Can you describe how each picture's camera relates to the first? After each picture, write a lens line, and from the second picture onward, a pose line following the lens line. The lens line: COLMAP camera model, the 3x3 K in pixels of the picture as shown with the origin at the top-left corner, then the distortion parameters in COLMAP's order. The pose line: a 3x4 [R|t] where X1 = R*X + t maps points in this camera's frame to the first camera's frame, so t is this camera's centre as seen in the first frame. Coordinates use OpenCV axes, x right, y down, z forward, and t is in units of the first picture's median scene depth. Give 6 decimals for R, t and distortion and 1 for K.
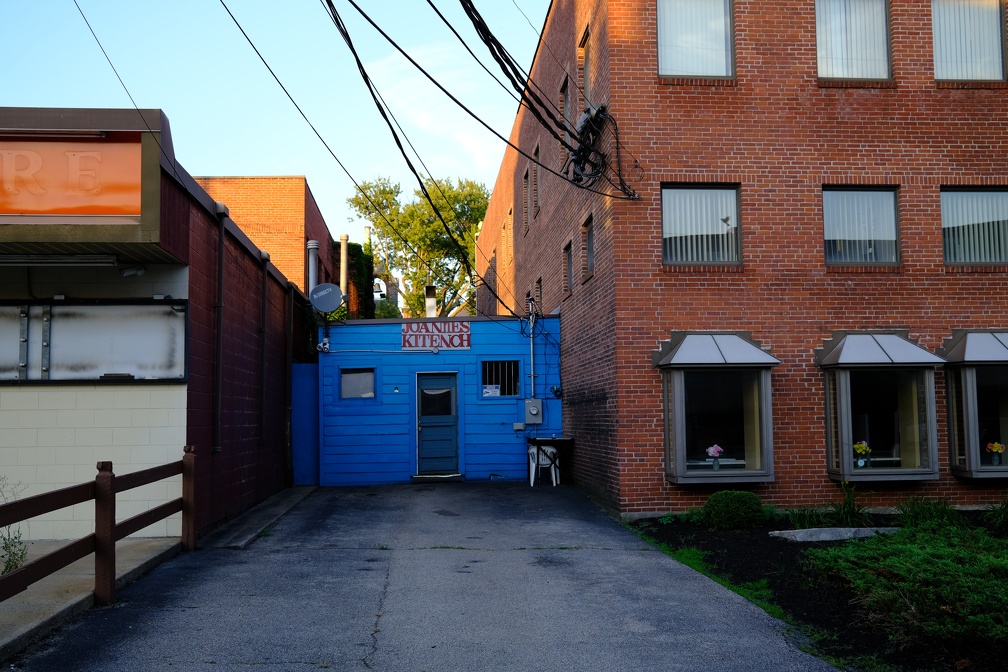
lens RADIAL K [[1049.4, 0, 502.7], [0, 1049.4, 336.9], [0, 0, 1]] dist [0.003621, 0.000000]
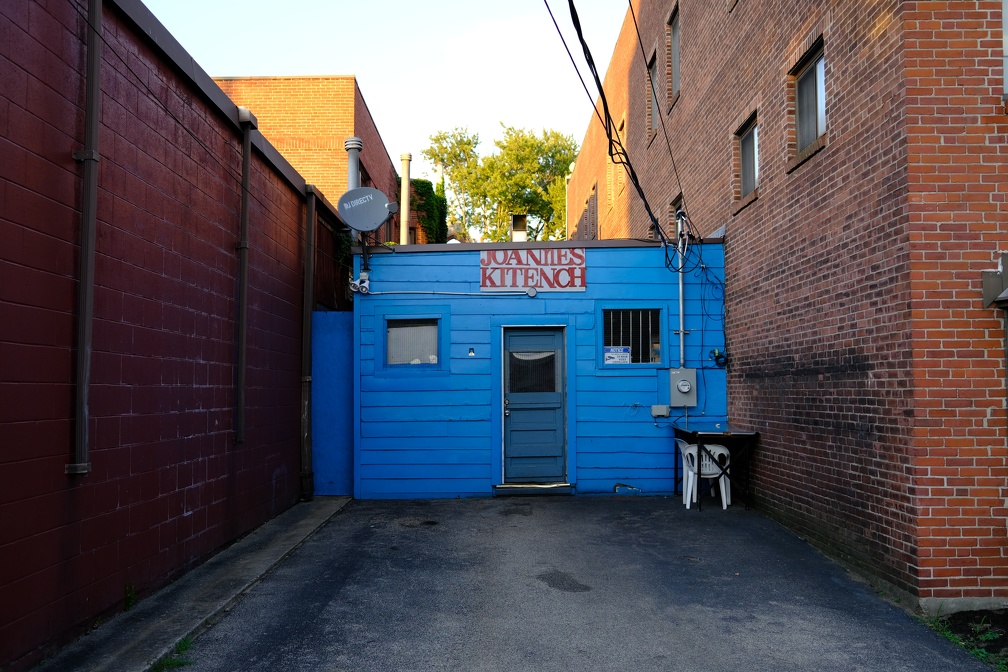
lens RADIAL K [[1049.4, 0, 504.6], [0, 1049.4, 334.7], [0, 0, 1]] dist [0.003621, 0.000000]
pose [[0.997383, 0.007165, -0.071949, -0.034168], [-0.005341, 0.999660, 0.025511, 0.022685], [0.072107, -0.025060, 0.997082, 0.352998]]
